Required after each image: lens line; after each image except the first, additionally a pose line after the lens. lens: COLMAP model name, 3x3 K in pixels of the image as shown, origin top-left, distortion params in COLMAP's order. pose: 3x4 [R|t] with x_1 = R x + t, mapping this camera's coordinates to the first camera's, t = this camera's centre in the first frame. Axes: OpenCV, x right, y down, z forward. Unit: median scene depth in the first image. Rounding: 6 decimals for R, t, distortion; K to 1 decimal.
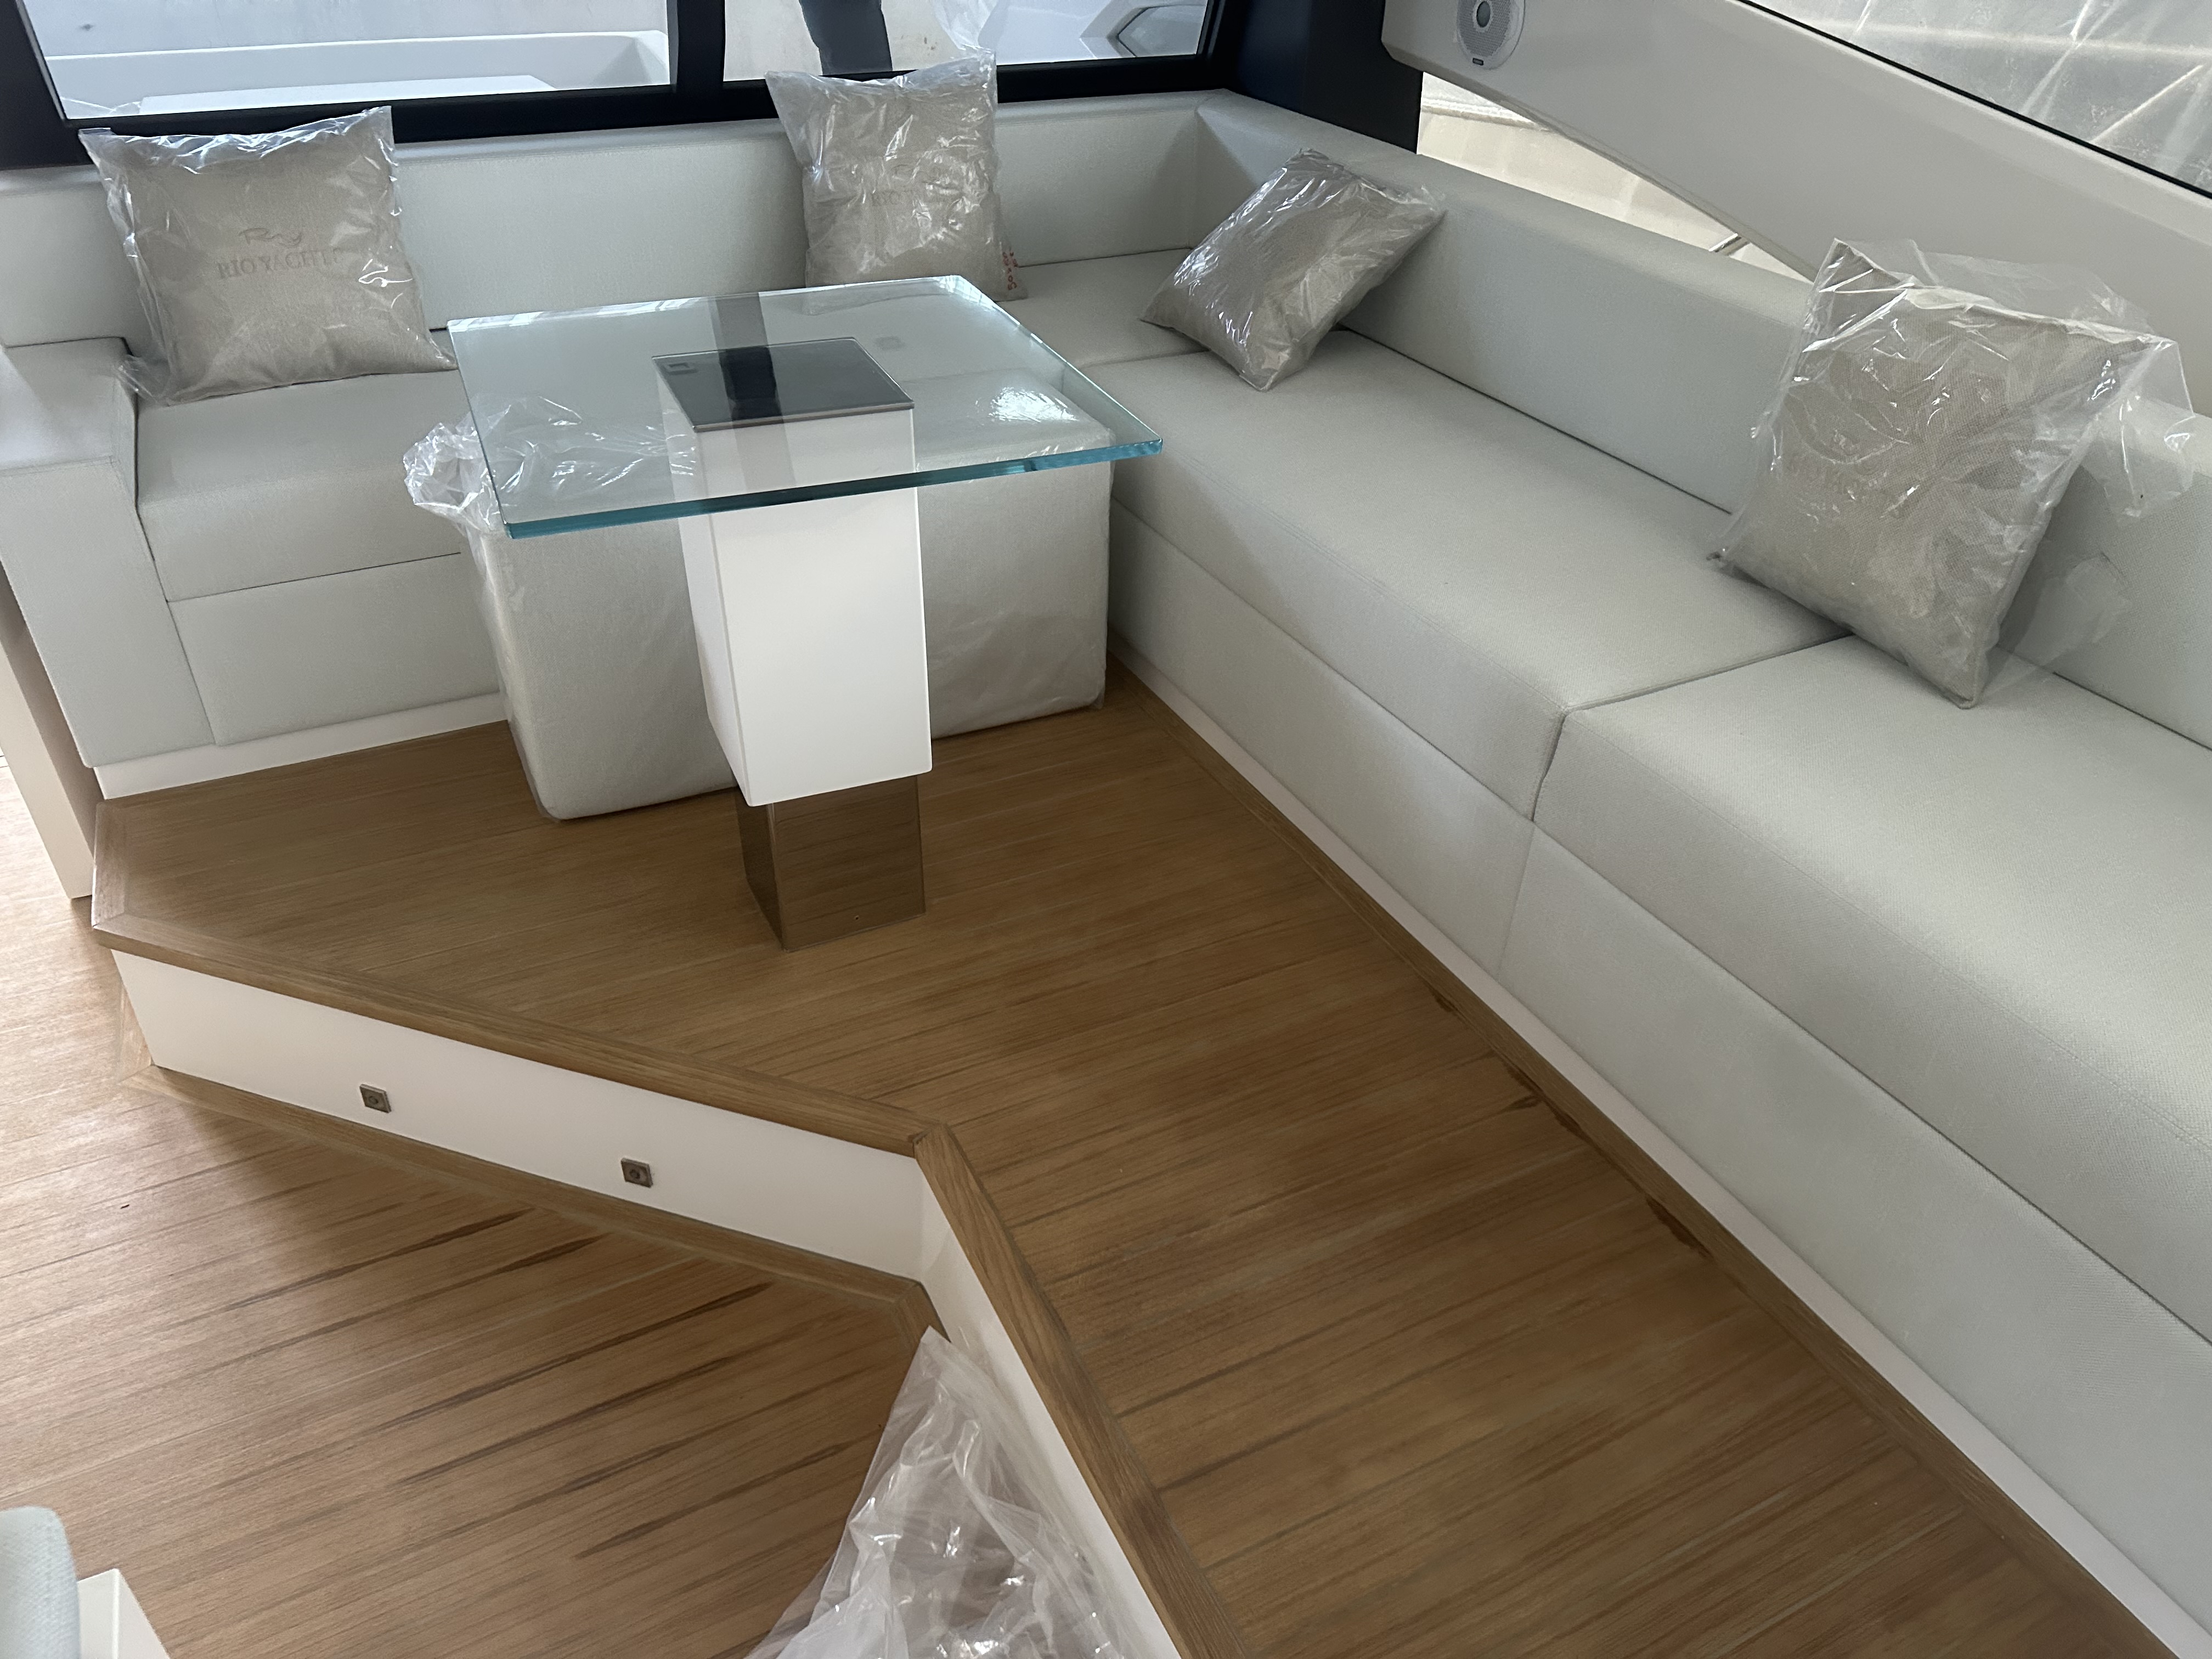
lens RADIAL K [[1579.3, 0, 1106.0], [0, 1579.3, 829.5], [0, 0, 1]] dist [0.003287, -0.006921]
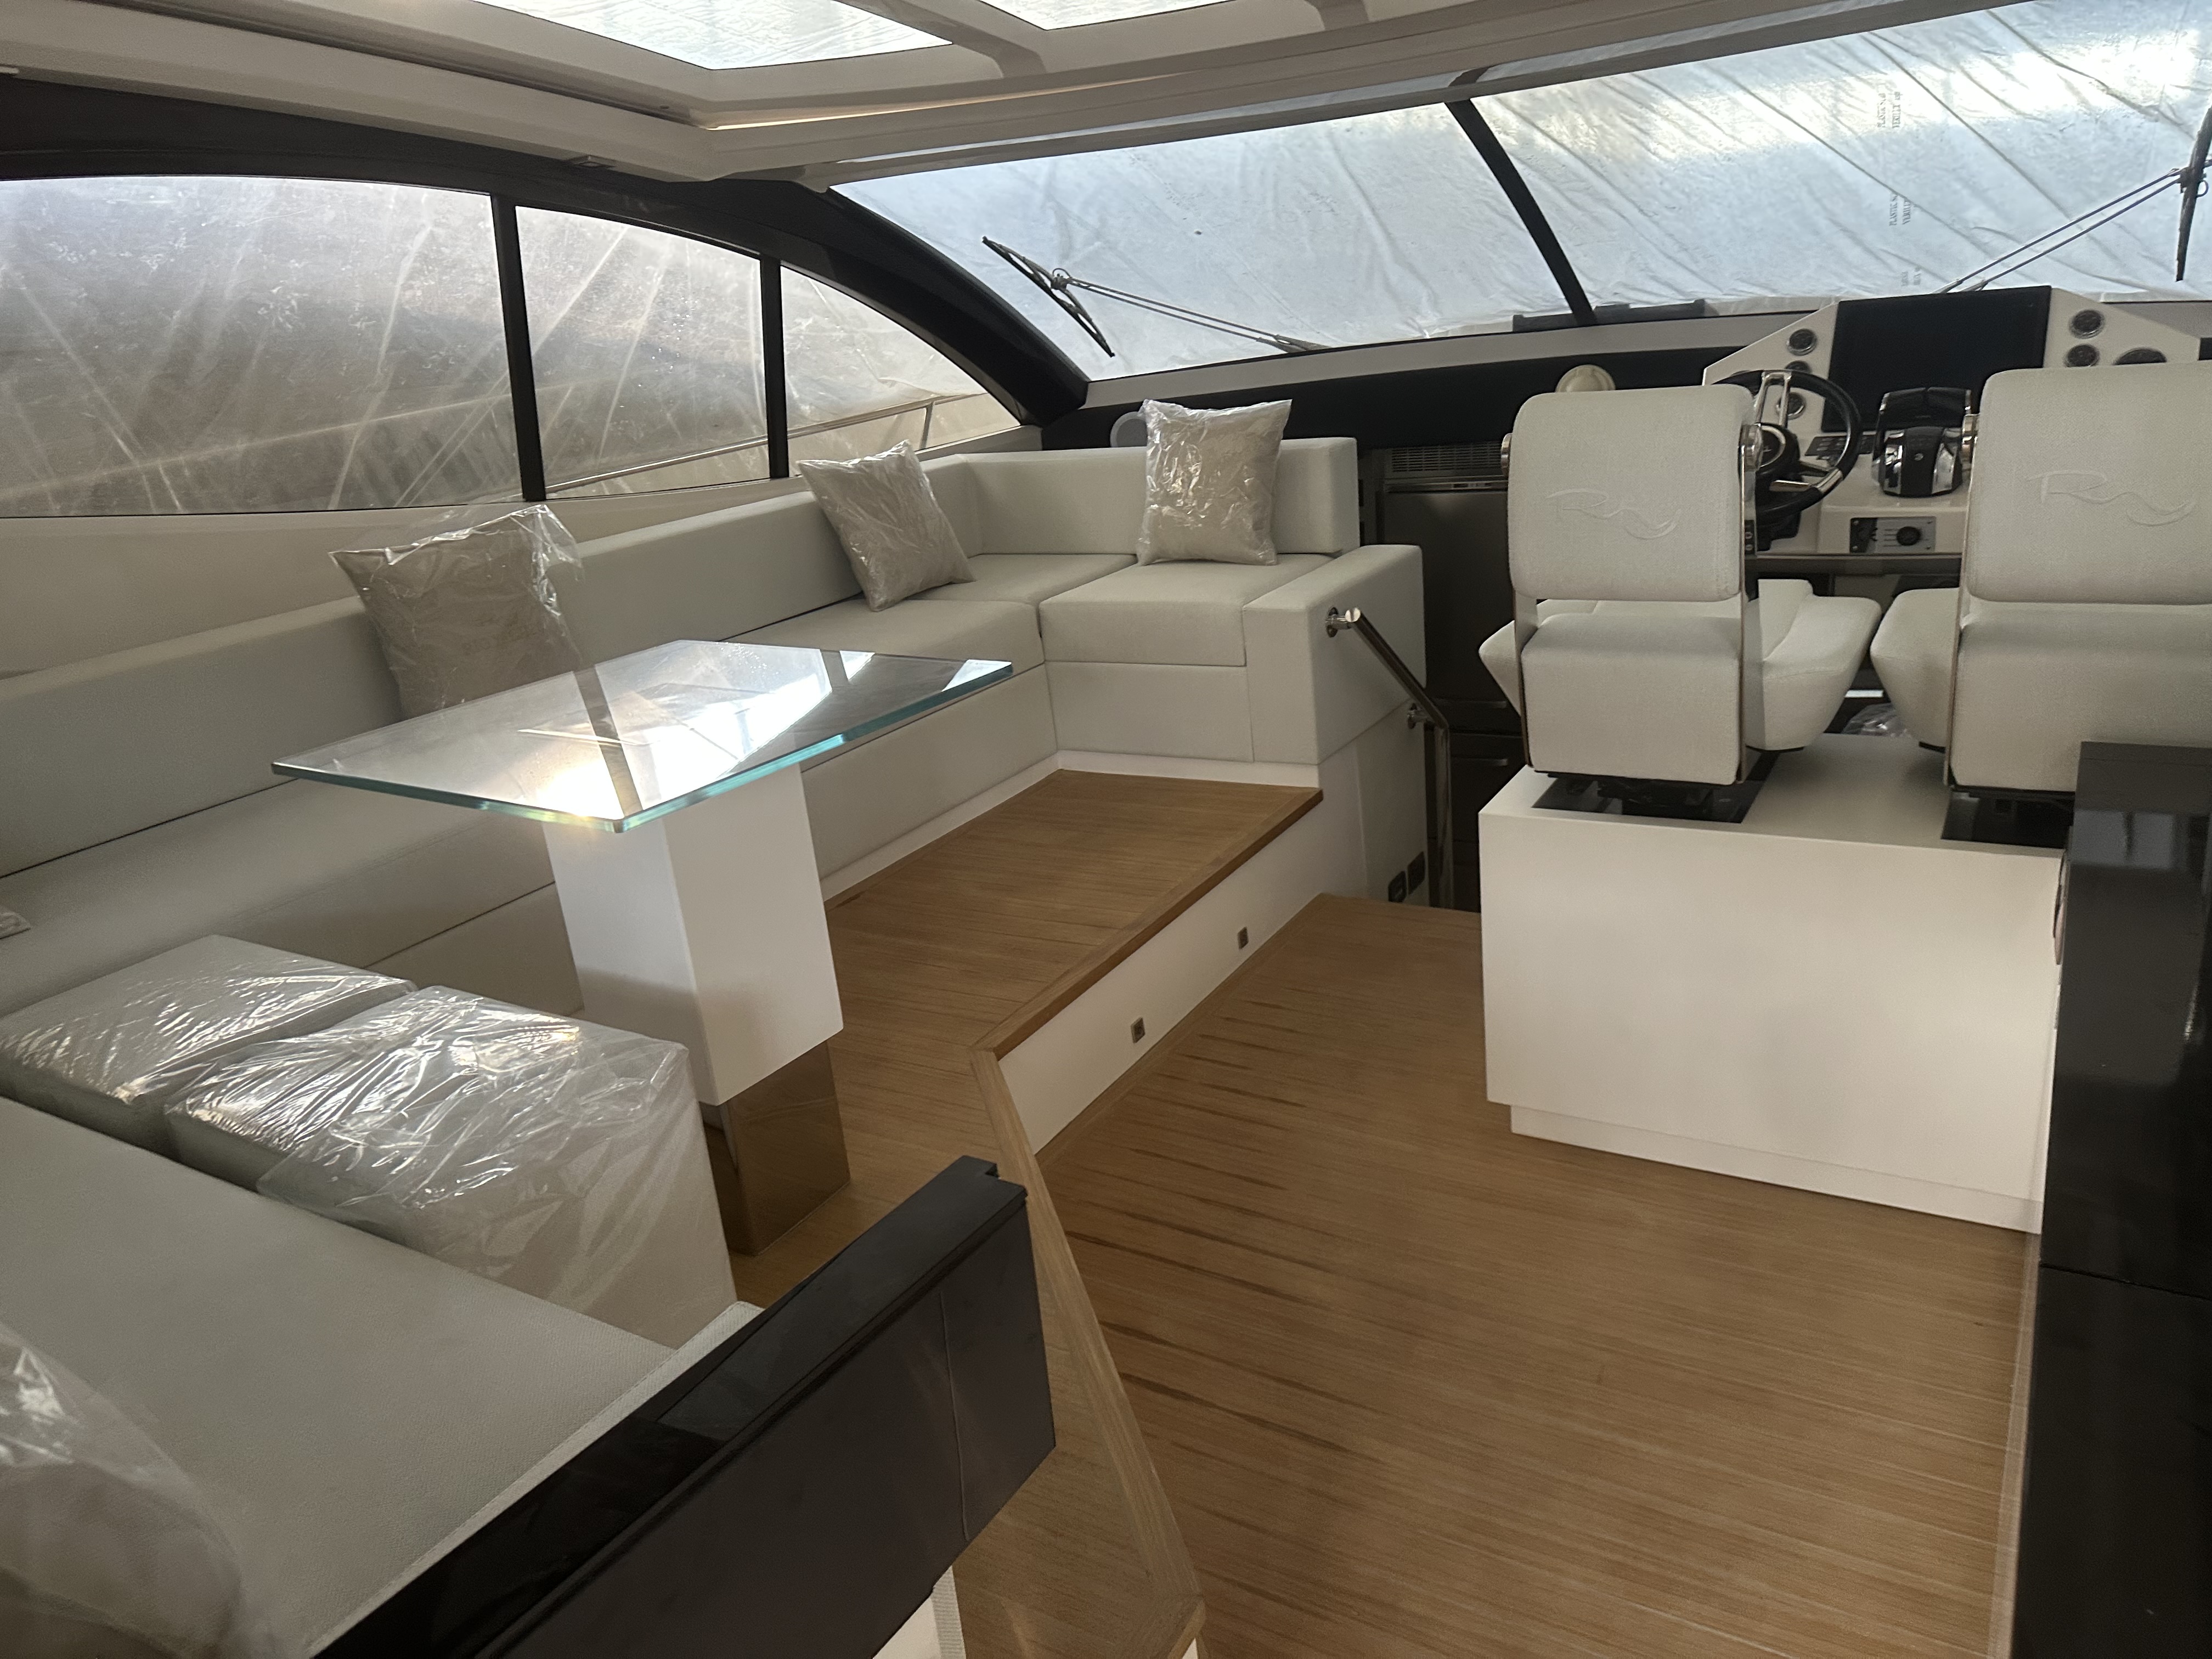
lens RADIAL K [[1579.3, 0, 1106.0], [0, 1579.3, 829.5], [0, 0, 1]] dist [0.003287, -0.006921]
pose [[-0.536139, -0.235058, 0.810742, -1.058155], [0.546669, 0.635147, 0.545657, -0.537615], [-0.643201, 0.735756, -0.212028, 0.876741]]
